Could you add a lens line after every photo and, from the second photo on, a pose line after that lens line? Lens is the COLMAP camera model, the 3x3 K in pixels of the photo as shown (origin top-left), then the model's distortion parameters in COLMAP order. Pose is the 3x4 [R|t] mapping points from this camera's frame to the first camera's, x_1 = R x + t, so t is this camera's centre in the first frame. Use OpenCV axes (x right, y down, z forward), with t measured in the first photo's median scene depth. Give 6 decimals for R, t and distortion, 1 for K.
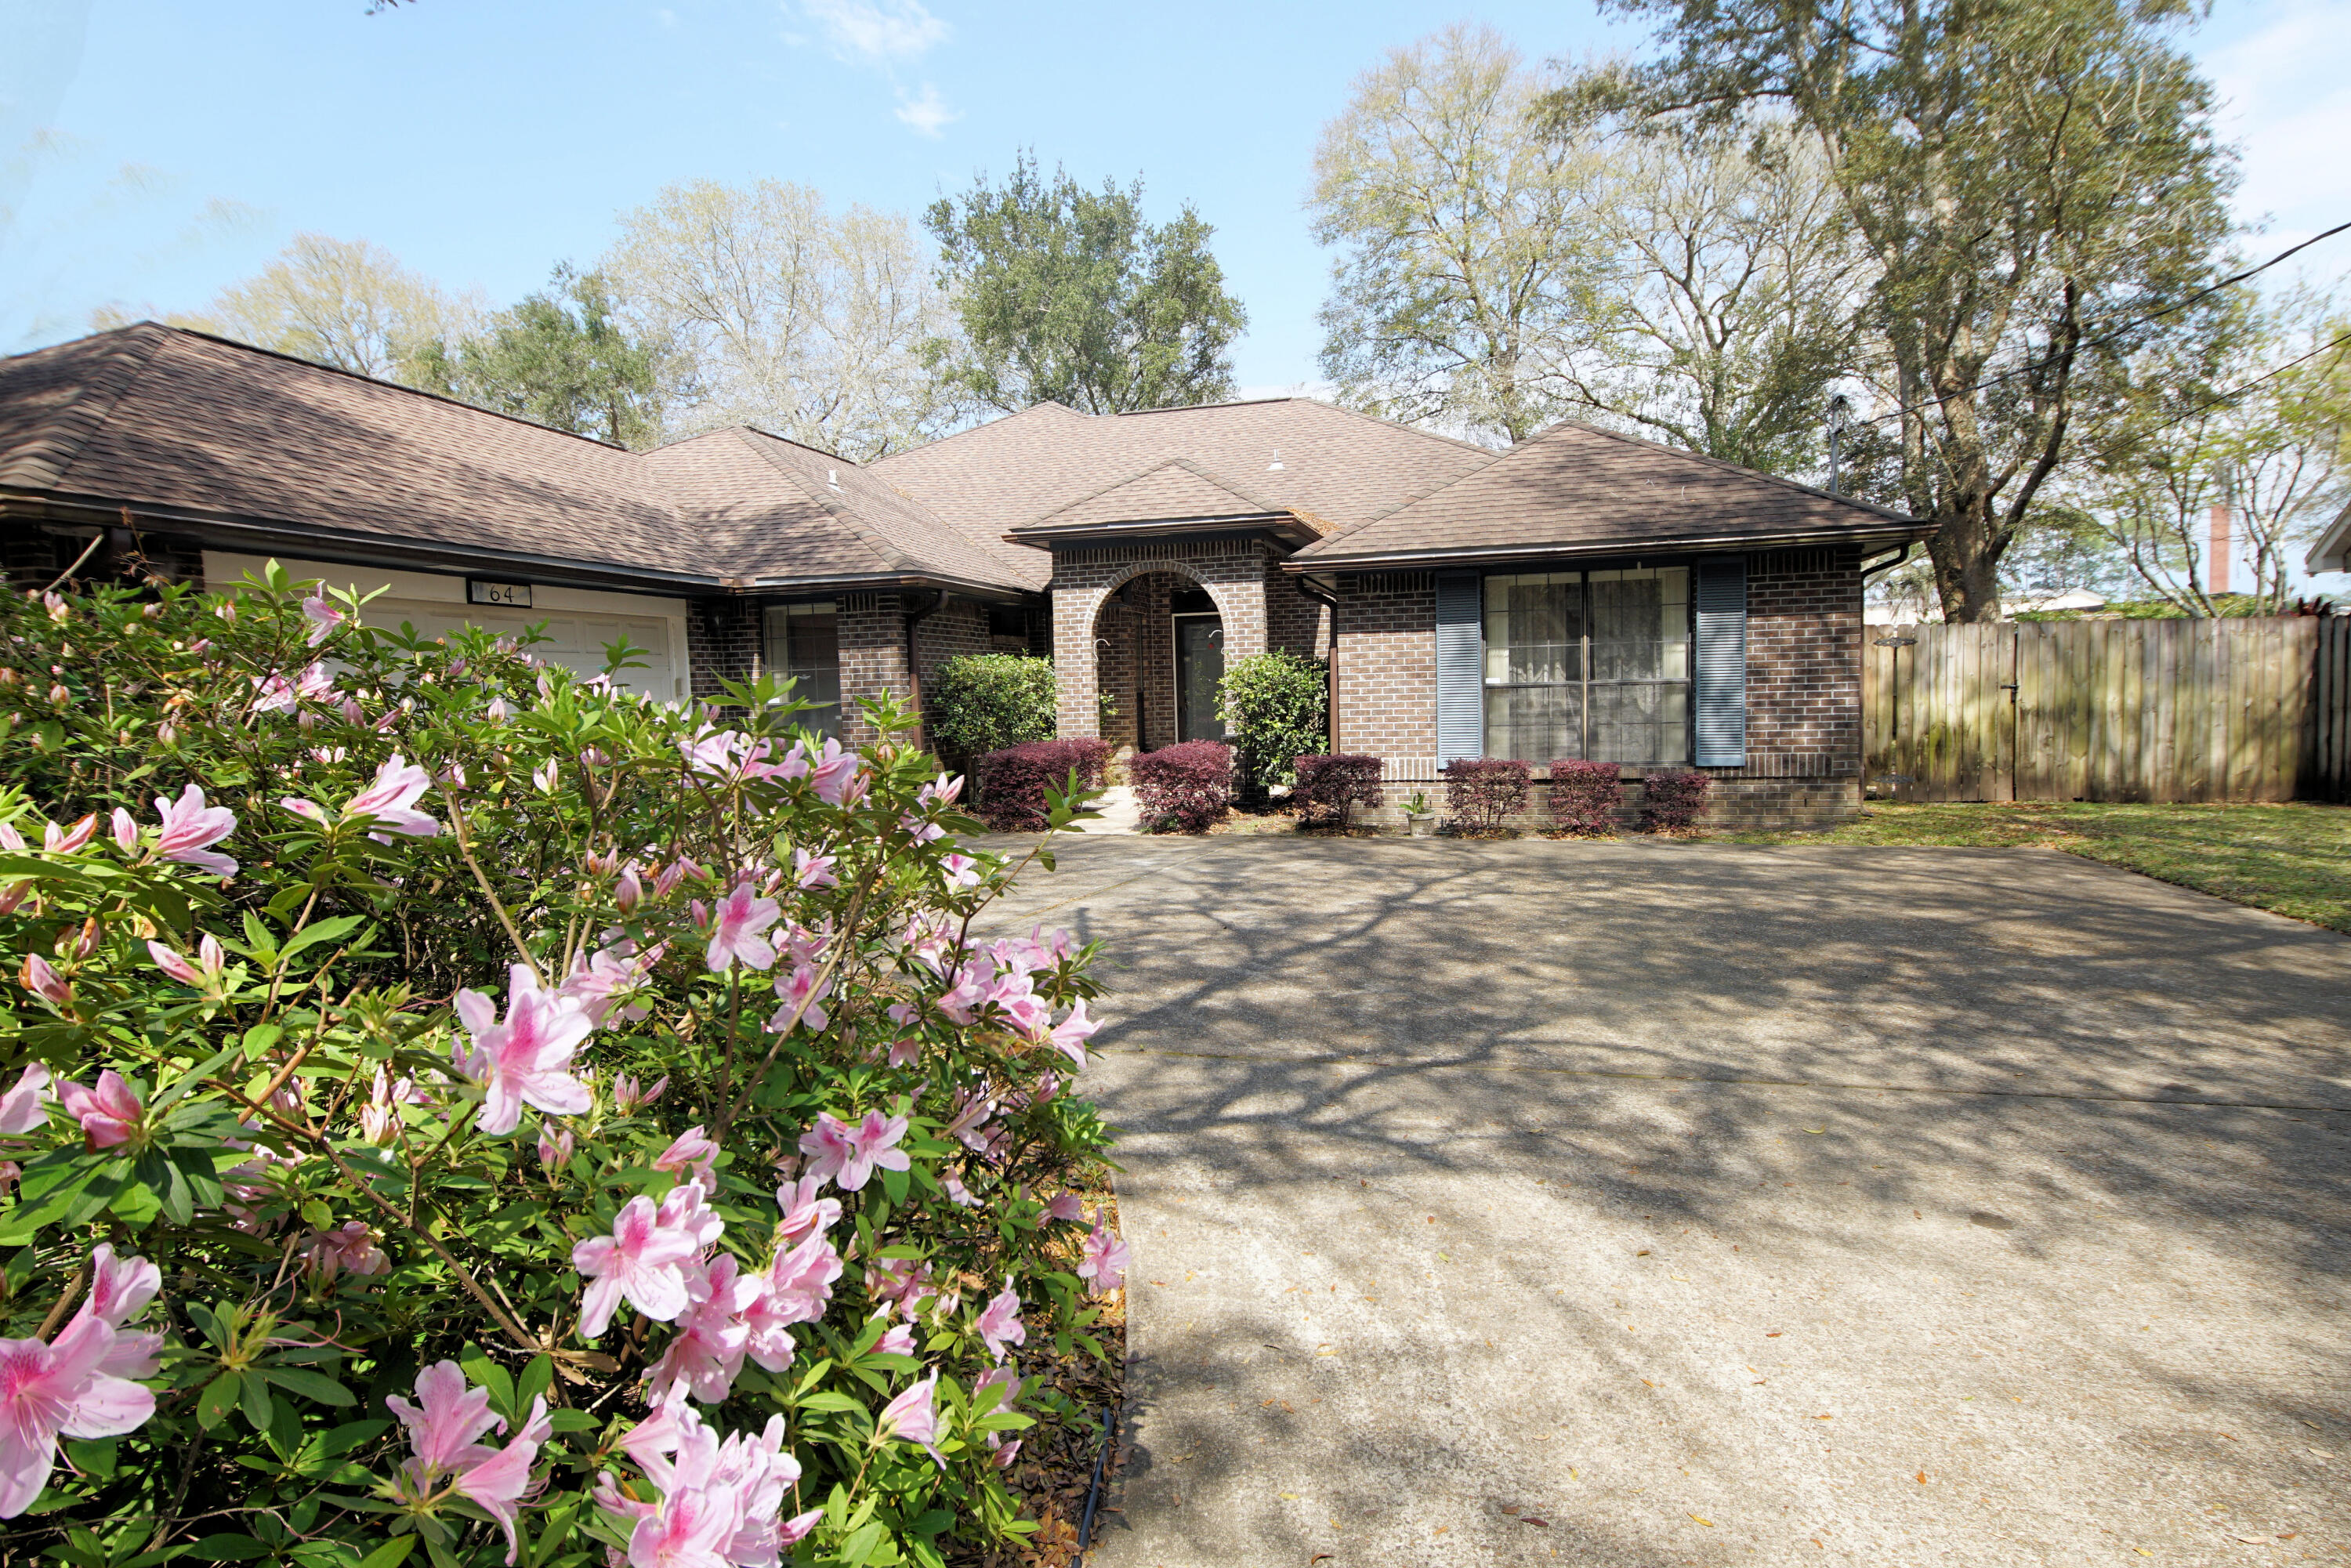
lens RADIAL K [[1259.1, 0, 1157.0], [0, 1259.1, 779.8], [0, 0, 1]] dist [0.029992, -0.027855]
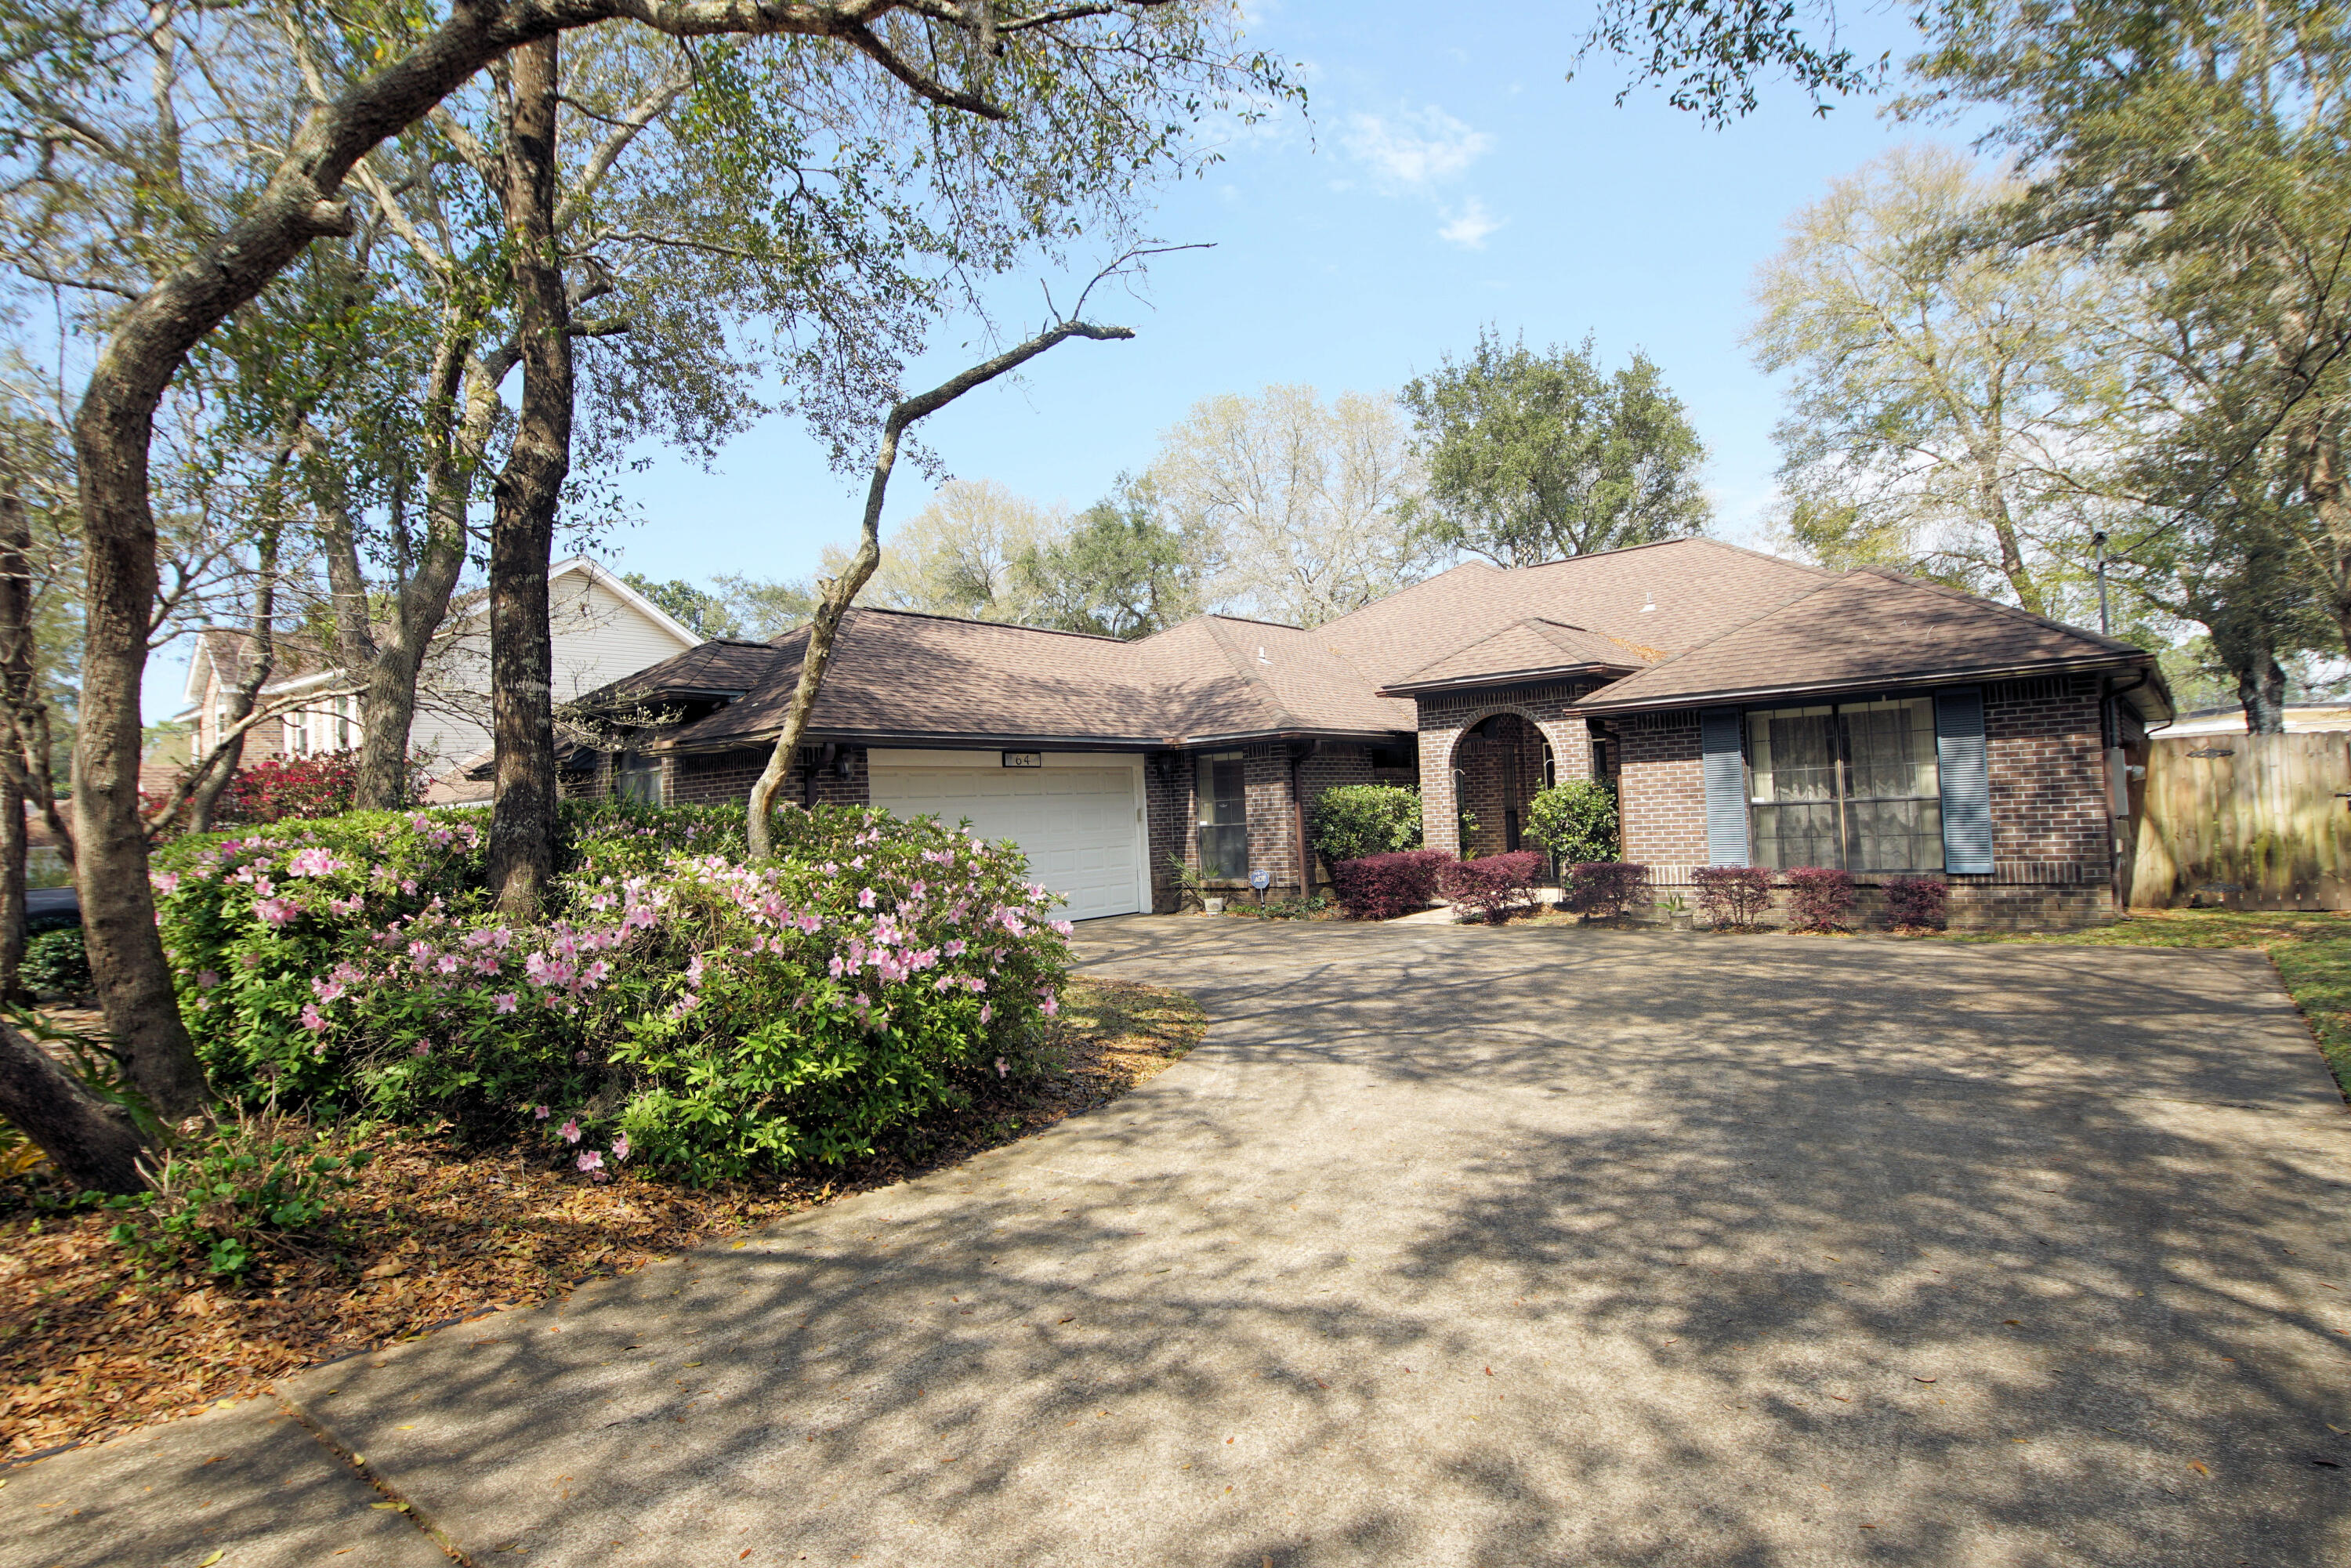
lens RADIAL K [[1259.1, 0, 1154.2], [0, 1259.1, 774.7], [0, 0, 1]] dist [0.029992, -0.027855]
pose [[0.907539, -0.028286, -0.419013, 0.229504], [-0.010121, 0.995966, -0.089155, 0.008376], [0.419845, 0.085153, 0.903592, -0.277496]]
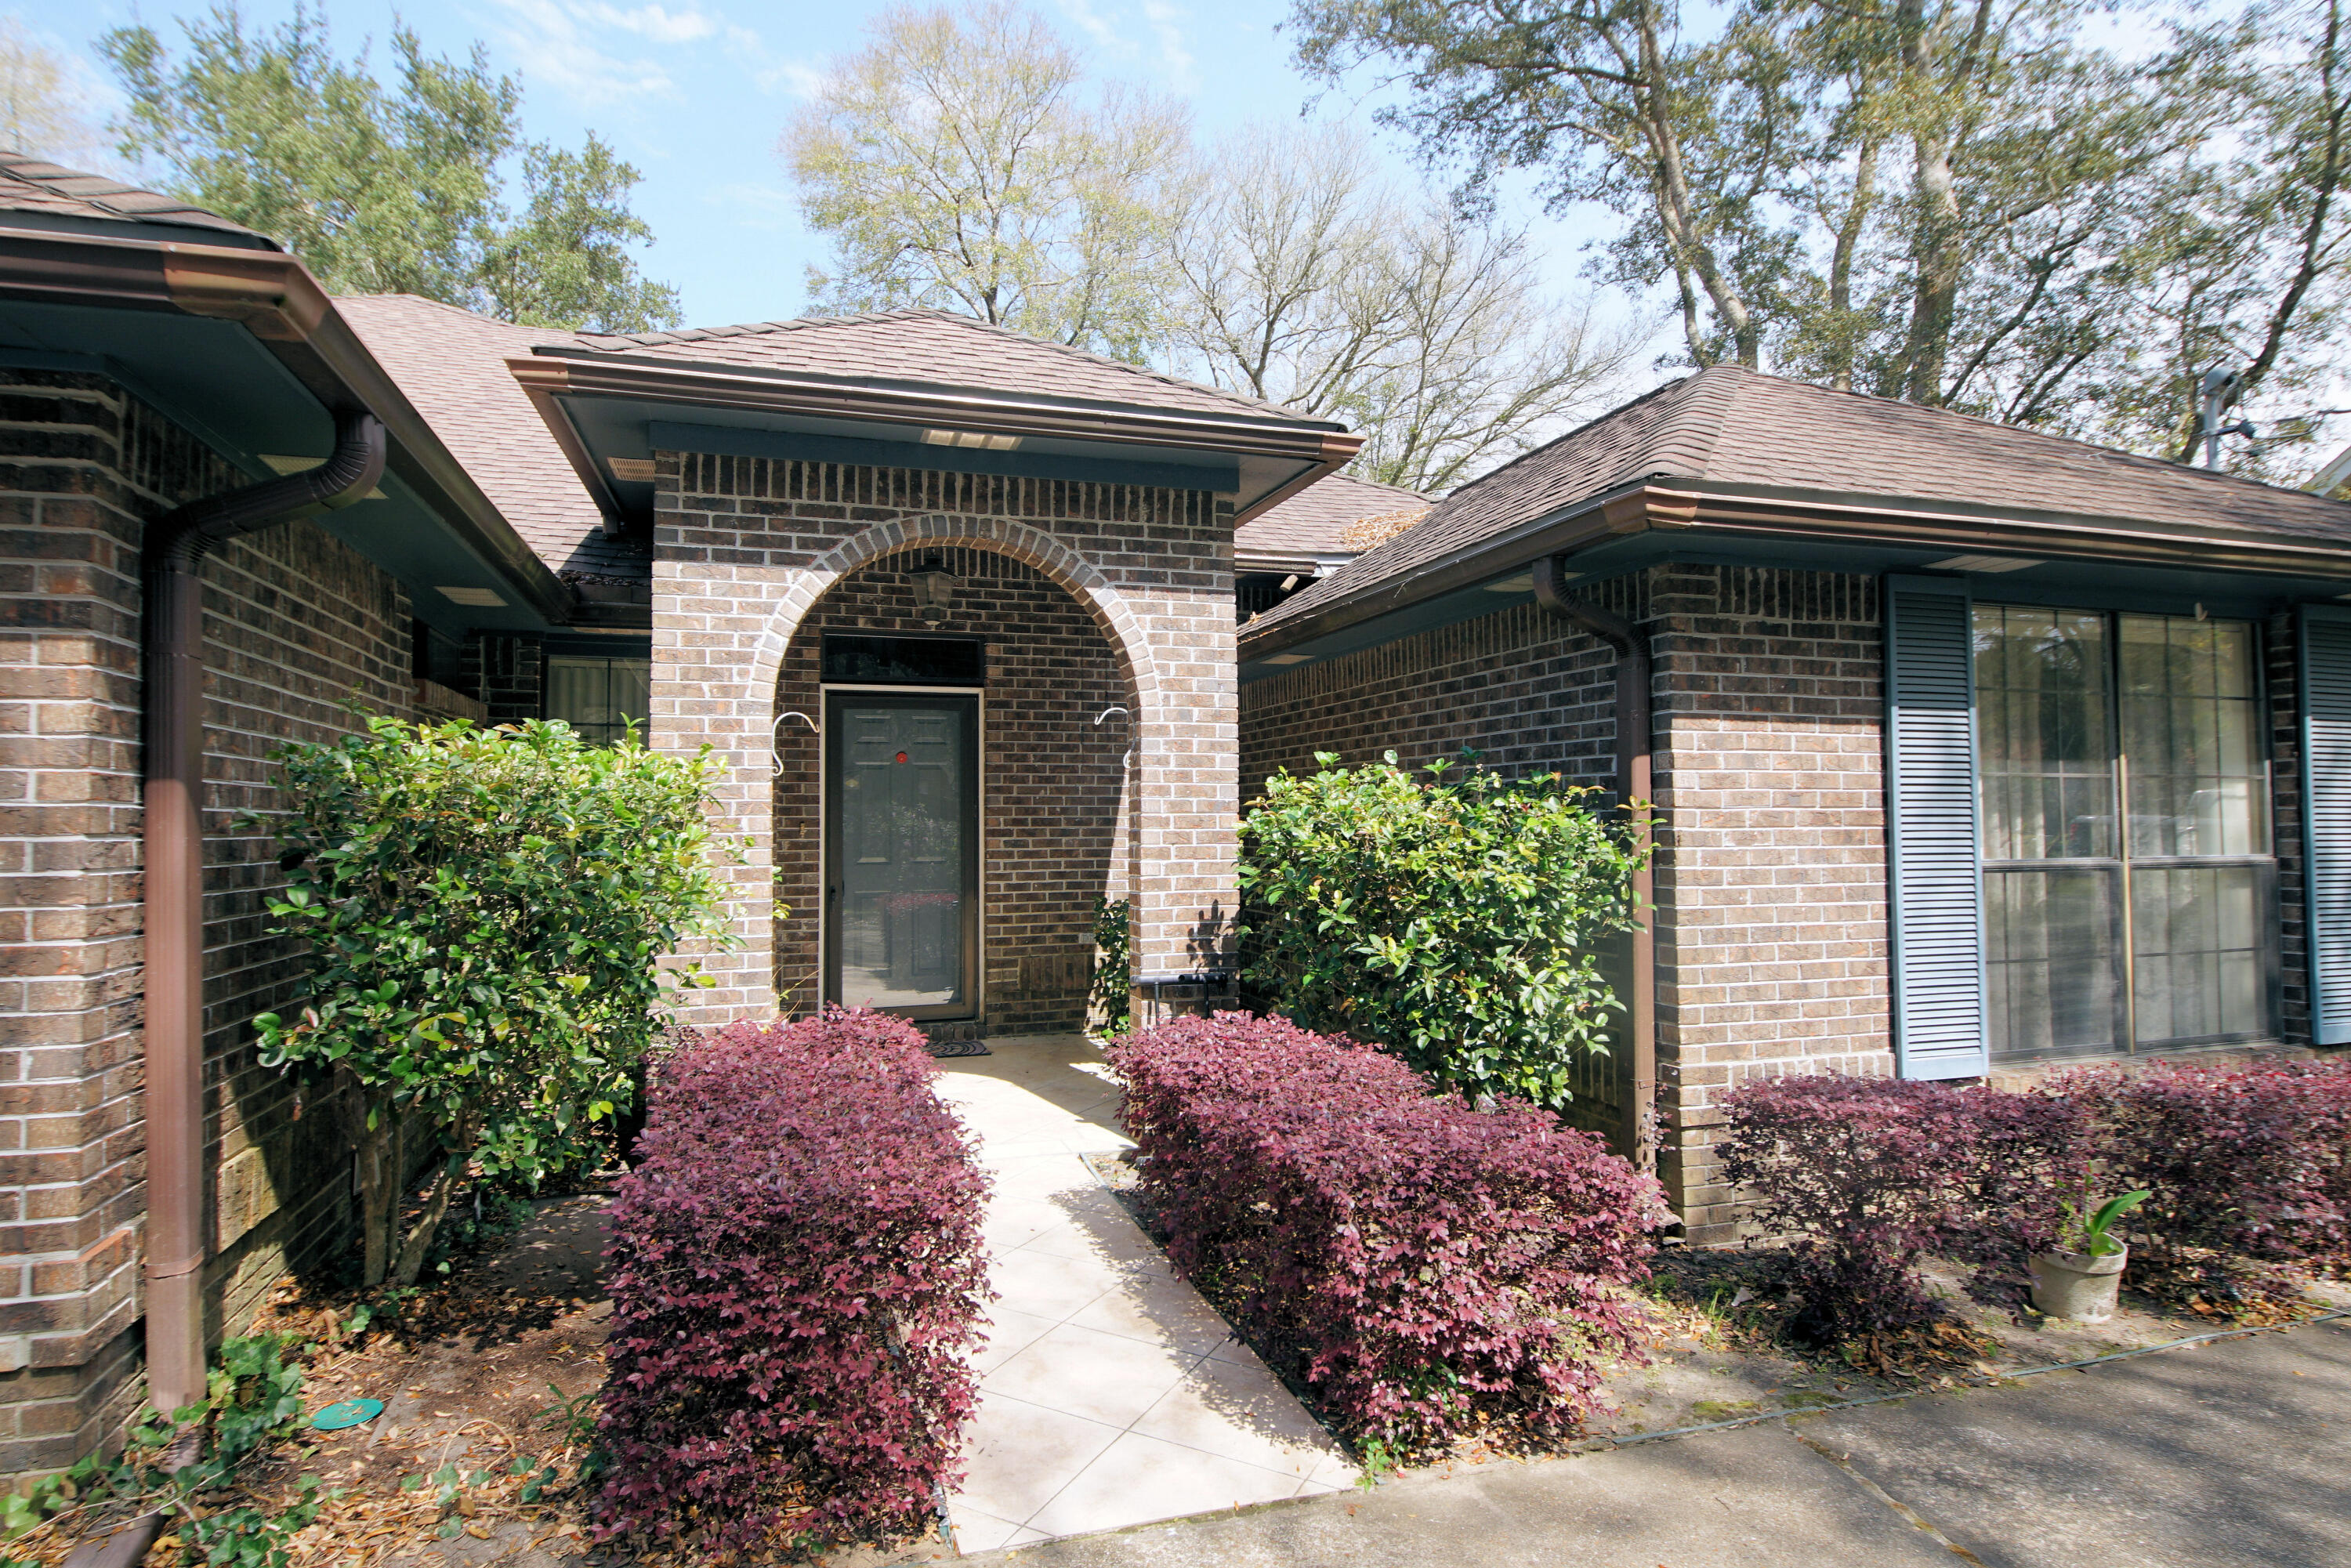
lens RADIAL K [[1259.1, 0, 1153.9], [0, 1259.1, 783.7], [0, 0, 1]] dist [0.029992, -0.027855]
pose [[0.849077, 0.040663, 0.526702, -0.162564], [0.020560, 0.993734, -0.109862, -0.056097], [-0.527869, 0.104110, 0.842921, 0.722834]]
